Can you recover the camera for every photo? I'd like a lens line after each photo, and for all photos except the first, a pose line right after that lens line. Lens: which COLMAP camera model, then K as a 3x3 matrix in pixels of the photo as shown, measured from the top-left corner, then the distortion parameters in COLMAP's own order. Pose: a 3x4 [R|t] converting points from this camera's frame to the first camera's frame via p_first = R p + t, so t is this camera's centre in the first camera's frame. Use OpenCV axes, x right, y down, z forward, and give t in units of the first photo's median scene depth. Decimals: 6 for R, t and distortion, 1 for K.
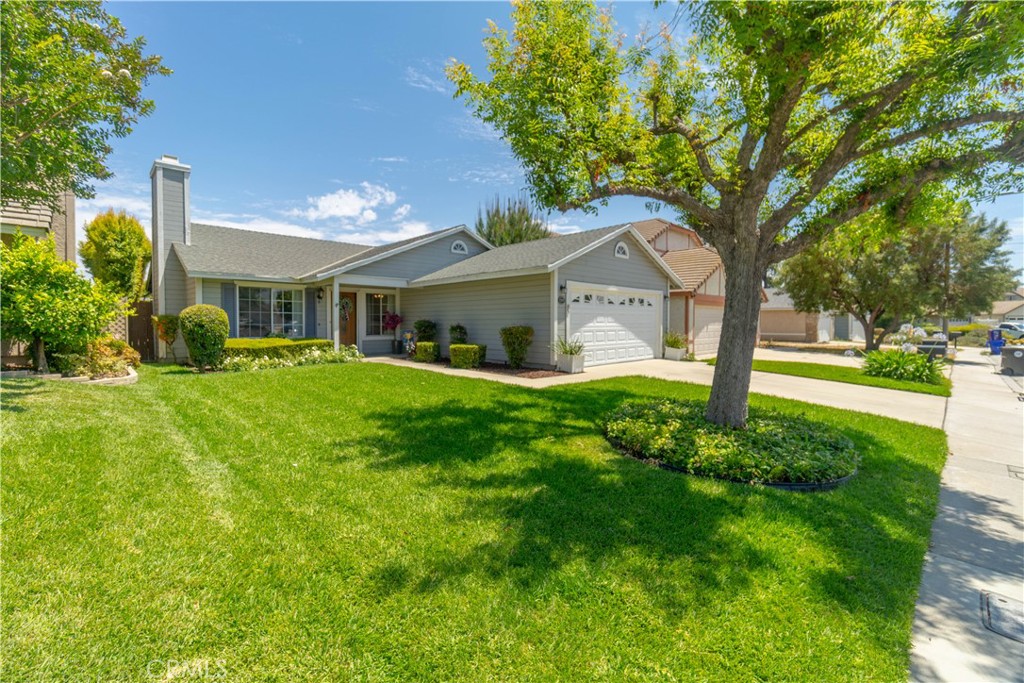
lens RADIAL K [[435.3, 0, 498.9], [0, 435.3, 329.0], [0, 0, 1]] dist [-0.002553, 0.000001]
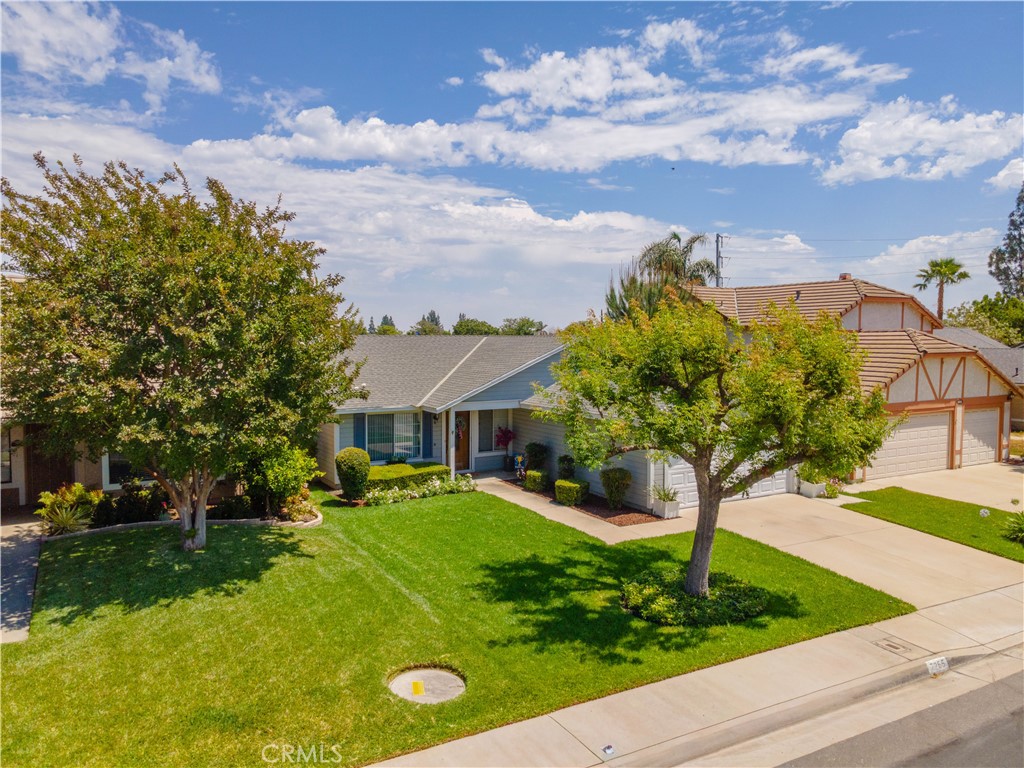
lens RADIAL K [[718.2, 0, 521.4], [0, 718.2, 387.5], [0, 0, 1]] dist [0.070718, -0.003429]
pose [[0.973996, 0.015013, -0.226069, 0.181753], [-0.004688, 0.998924, 0.046139, -0.246127], [0.226519, -0.043879, 0.973018, -0.651939]]
